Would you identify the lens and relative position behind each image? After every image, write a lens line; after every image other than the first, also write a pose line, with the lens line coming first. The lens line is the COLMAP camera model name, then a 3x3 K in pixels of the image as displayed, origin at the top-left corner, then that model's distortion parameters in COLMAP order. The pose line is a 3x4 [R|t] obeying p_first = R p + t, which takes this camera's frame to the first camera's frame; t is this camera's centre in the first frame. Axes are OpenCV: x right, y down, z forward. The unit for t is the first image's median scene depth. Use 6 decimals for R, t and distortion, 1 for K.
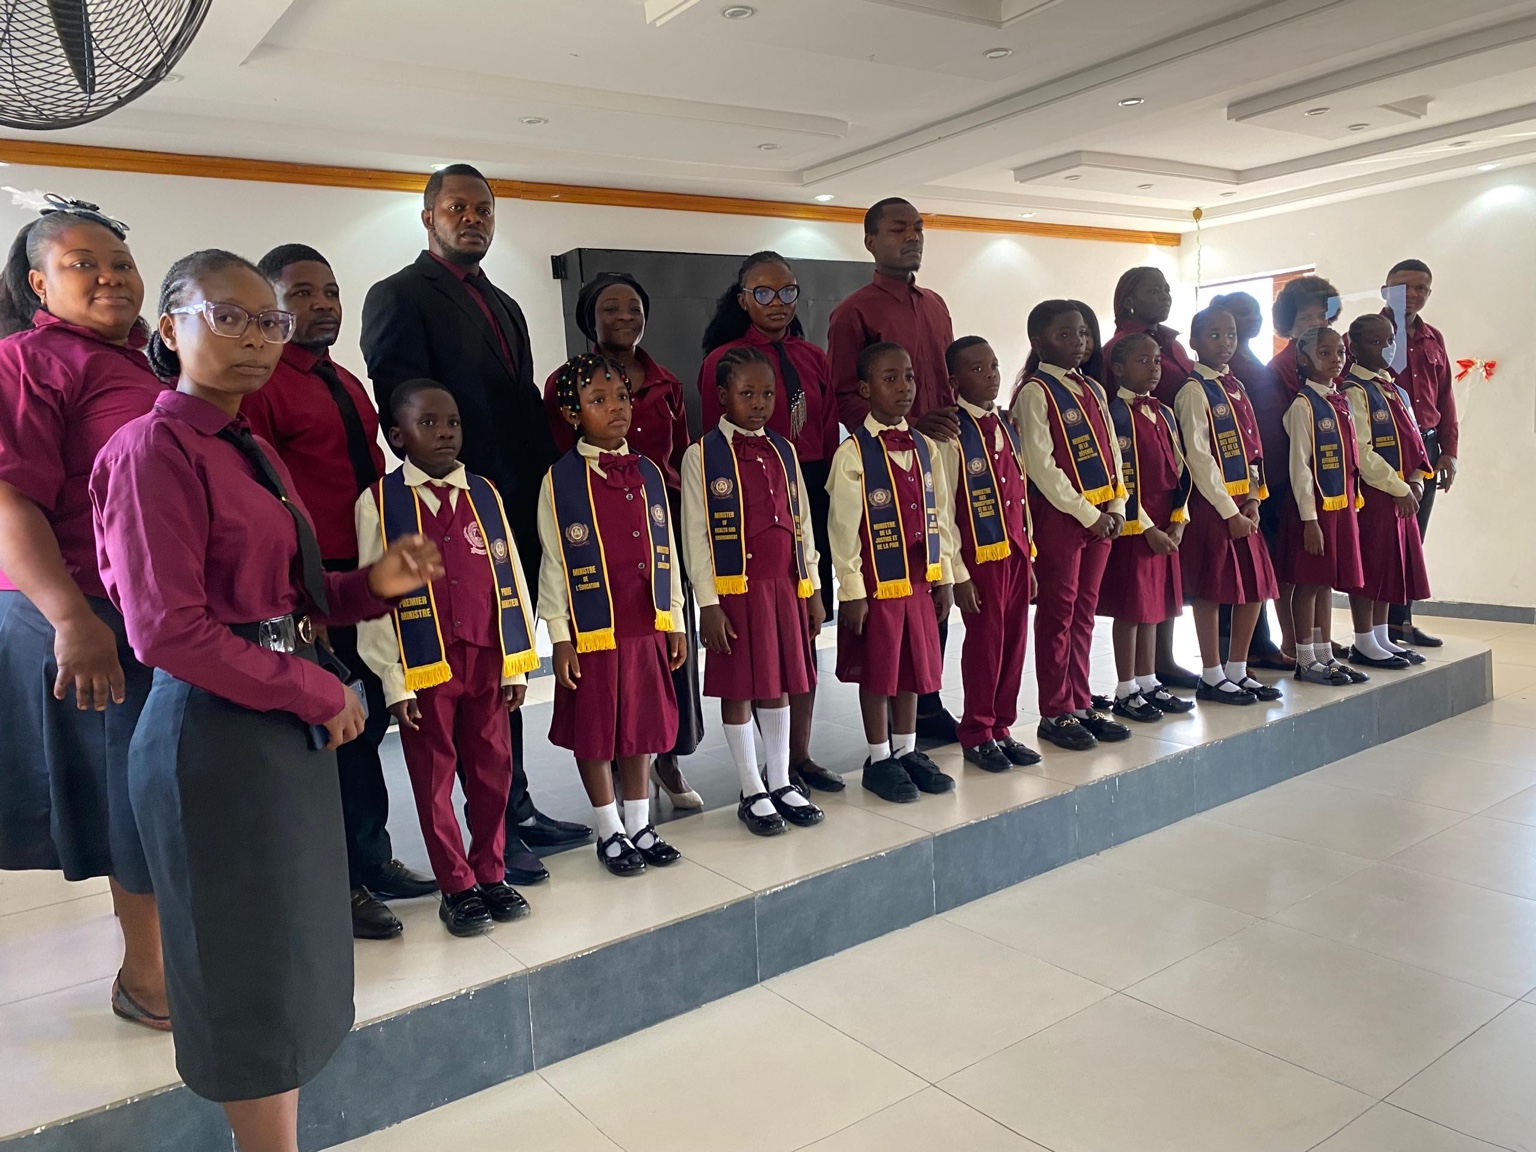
lens RADIAL K [[1175.5, 0, 747.4], [0, 1175.5, 593.6], [0, 0, 1]] dist [0.001481, -0.004731]
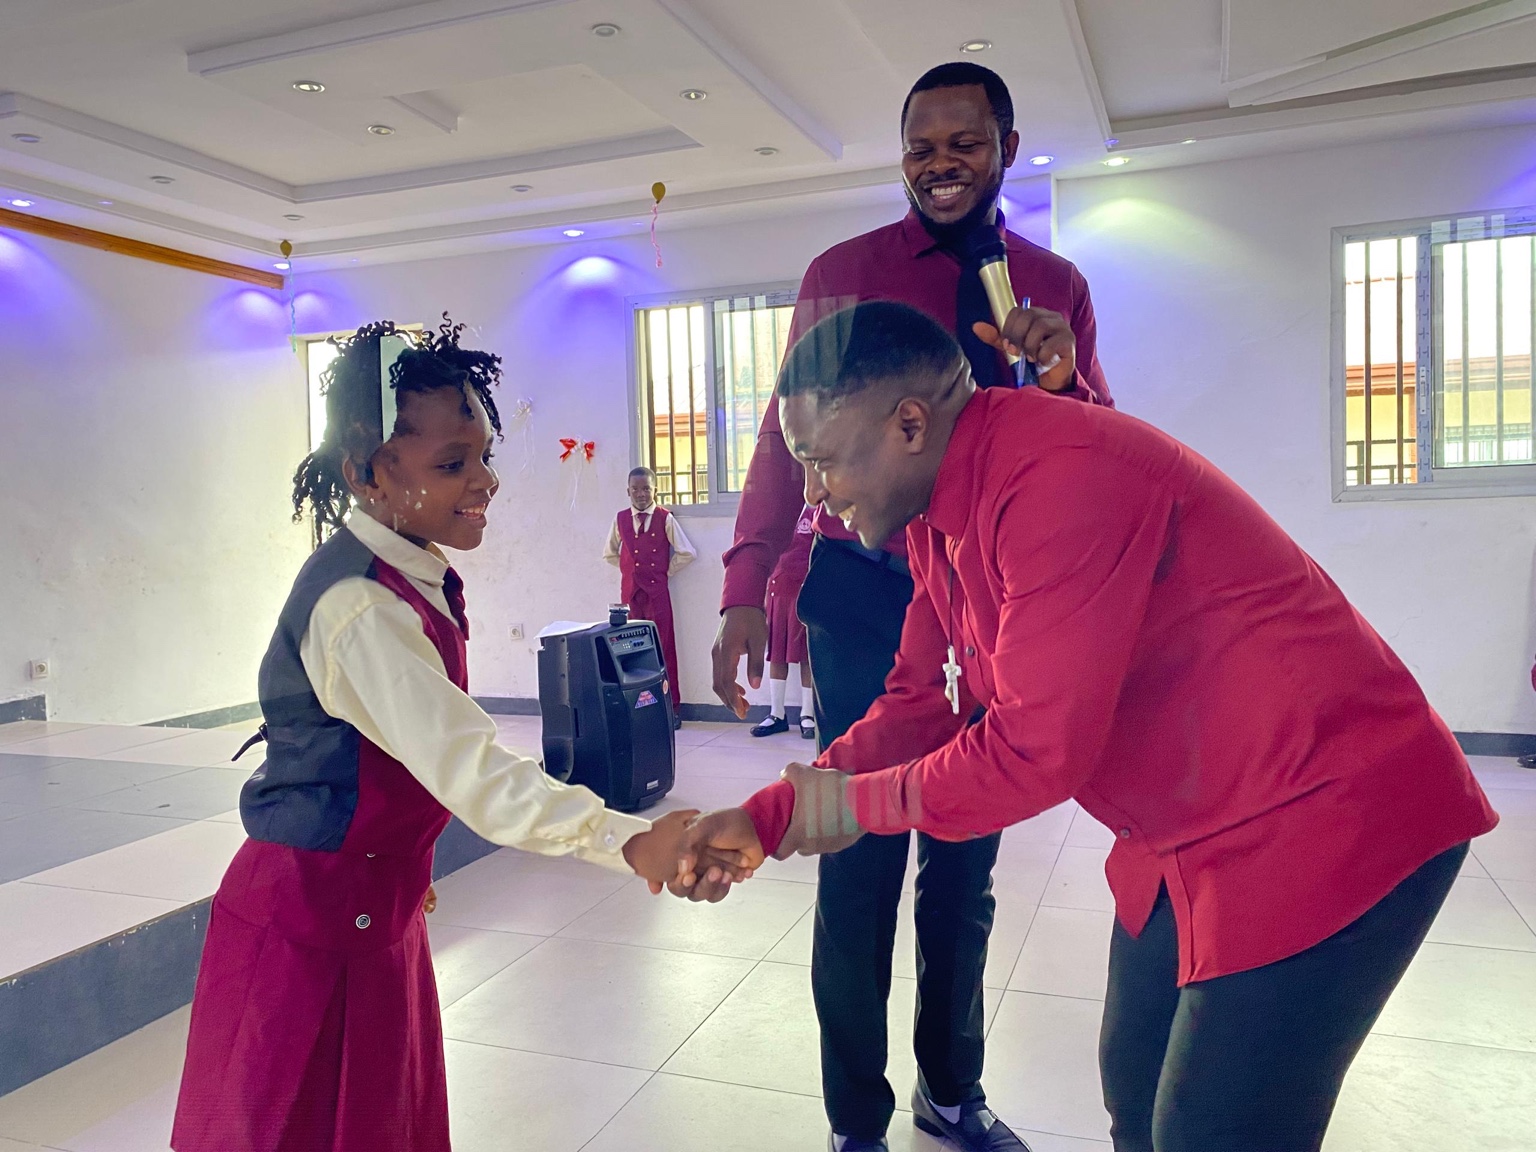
lens RADIAL K [[1175.5, 0, 747.4], [0, 1175.5, 593.6], [0, 0, 1]] dist [0.001481, -0.004731]
pose [[0.835530, 0.004520, 0.549426, 0.264543], [0.041754, 0.996552, -0.071696, -0.005934], [-0.547856, 0.082845, 0.832461, 0.192313]]
